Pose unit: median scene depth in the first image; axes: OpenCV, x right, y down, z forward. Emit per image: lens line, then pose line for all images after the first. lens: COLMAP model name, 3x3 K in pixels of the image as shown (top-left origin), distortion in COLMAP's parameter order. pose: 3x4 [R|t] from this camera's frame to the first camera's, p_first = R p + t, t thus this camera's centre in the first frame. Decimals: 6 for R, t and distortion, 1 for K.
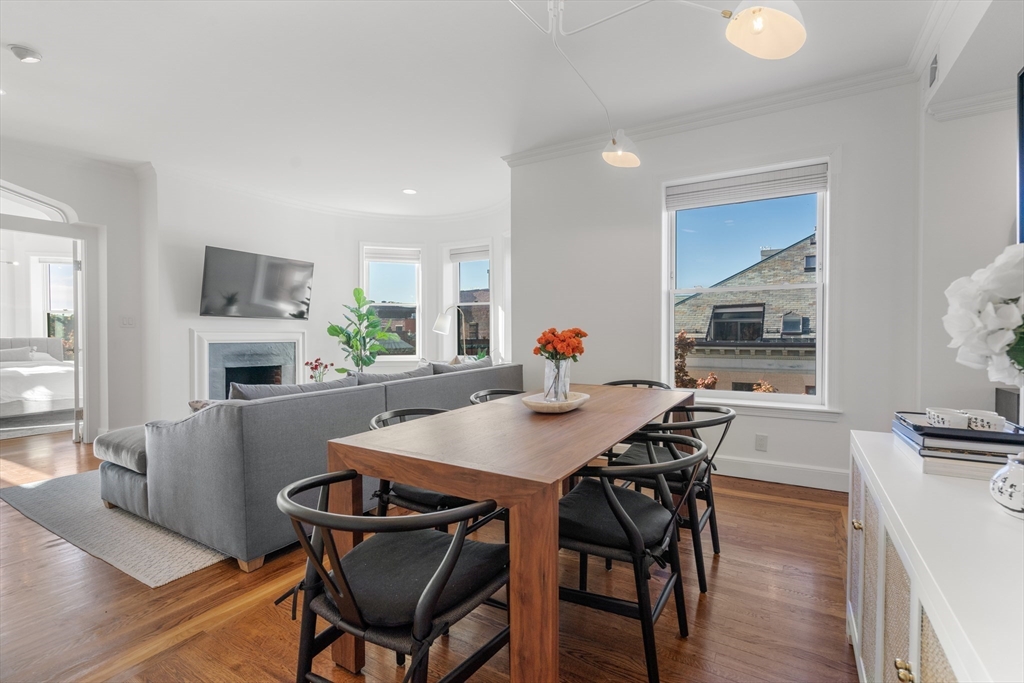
lens RADIAL K [[475.8, 0, 525.0], [0, 475.8, 340.8], [0, 0, 1]] dist [-0.006086, 0.001238]
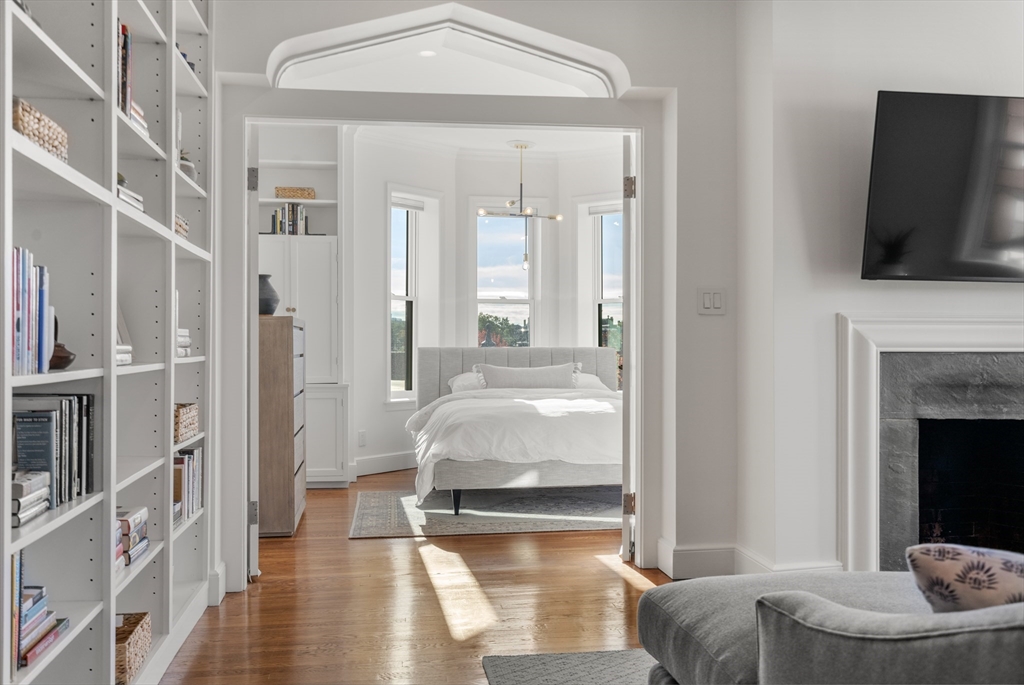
lens RADIAL K [[989.3, 0, 511.3], [0, 989.3, 345.6], [0, 0, 1]] dist [0.008123, 0.000000]
pose [[0.627392, -0.005565, -0.778683, -0.221029], [-0.012996, 0.999760, -0.017616, 0.017138], [0.778595, 0.021172, 0.627170, 0.257623]]
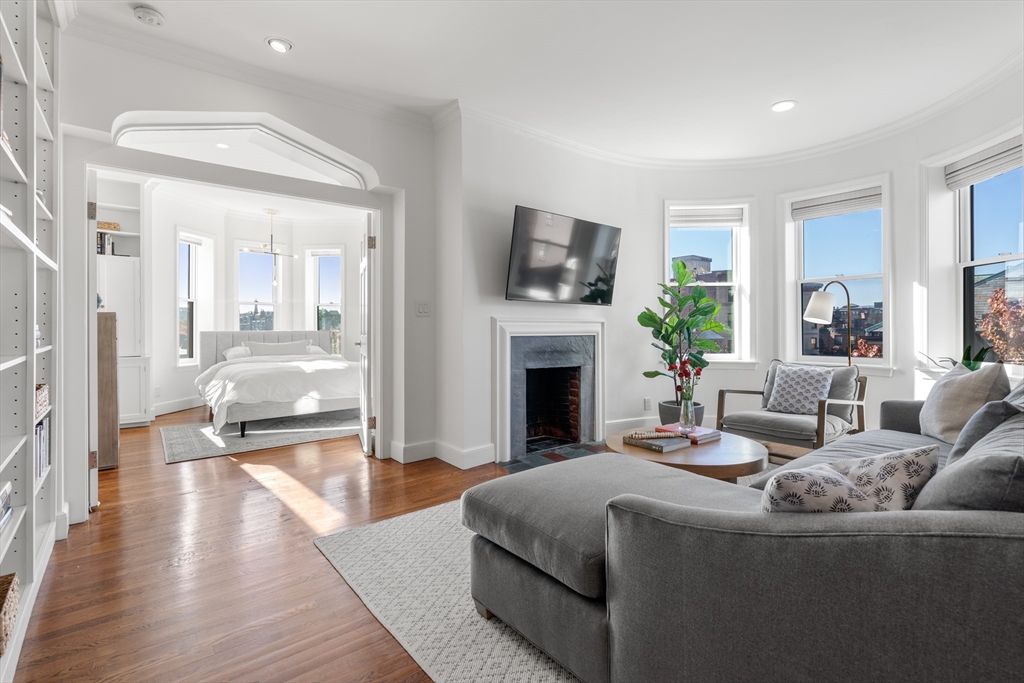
lens RADIAL K [[475.8, 0, 518.2], [0, 475.8, 329.3], [0, 0, 1]] dist [-0.006086, 0.001238]
pose [[0.941782, -0.002873, -0.336212, -0.376592], [-0.002454, 0.999878, -0.015418, 0.005405], [0.336215, 0.015345, 0.941660, 0.269769]]
